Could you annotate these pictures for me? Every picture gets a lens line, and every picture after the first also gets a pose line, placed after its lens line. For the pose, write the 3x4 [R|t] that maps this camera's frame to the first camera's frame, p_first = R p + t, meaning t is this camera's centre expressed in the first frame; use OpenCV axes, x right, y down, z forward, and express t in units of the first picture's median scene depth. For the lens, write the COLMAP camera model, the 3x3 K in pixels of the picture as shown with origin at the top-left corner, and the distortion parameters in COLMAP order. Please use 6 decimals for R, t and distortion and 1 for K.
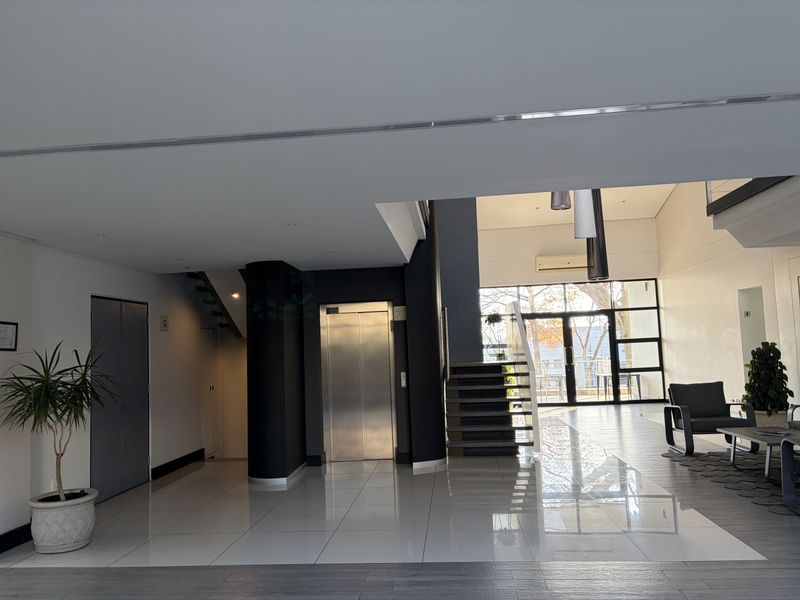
lens RADIAL K [[601.4, 0, 400.0], [0, 601.4, 300.0], [0, 0, 1]] dist [0.011095, 0.002471]
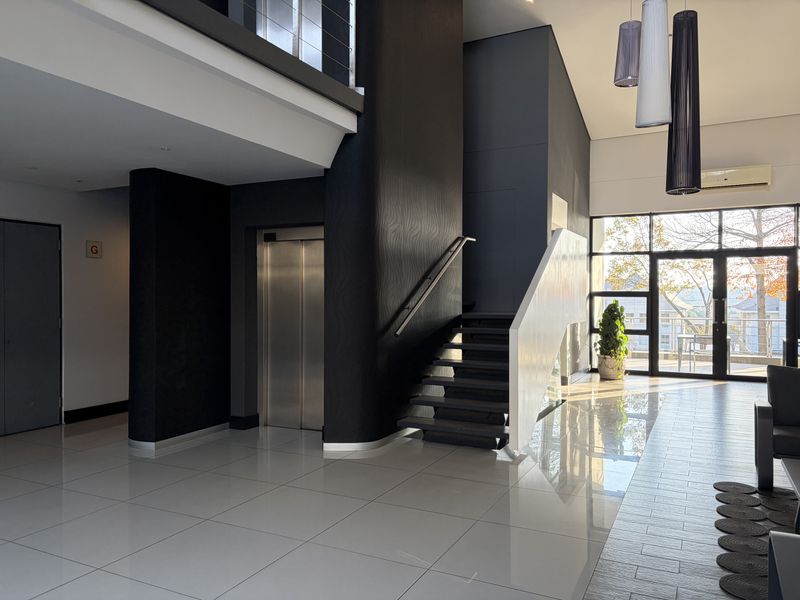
lens RADIAL K [[598.6, 0, 398.7], [0, 598.6, 303.5], [0, 0, 1]] dist [0.096721, -0.145228]
pose [[0.928482, 0.045409, -0.368592, 0.326161], [-0.007555, 0.994601, 0.103501, 0.020122], [0.371301, -0.093314, 0.923811, 0.316840]]
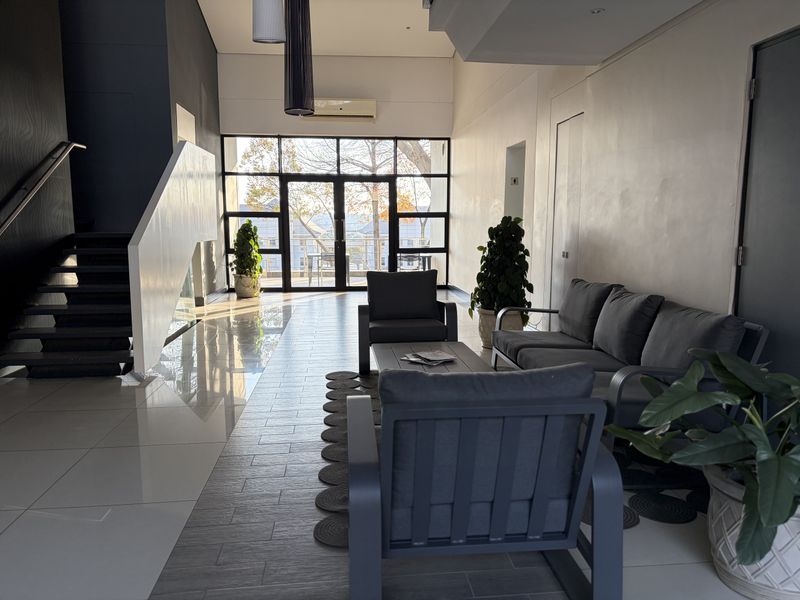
lens RADIAL K [[598.6, 0, 398.7], [0, 598.6, 303.5], [0, 0, 1]] dist [0.096721, -0.145228]
pose [[0.981119, 0.013322, 0.192945, 0.346199], [-0.053725, 0.977135, 0.205722, 0.030836], [-0.185792, -0.212203, 0.959401, 0.318581]]
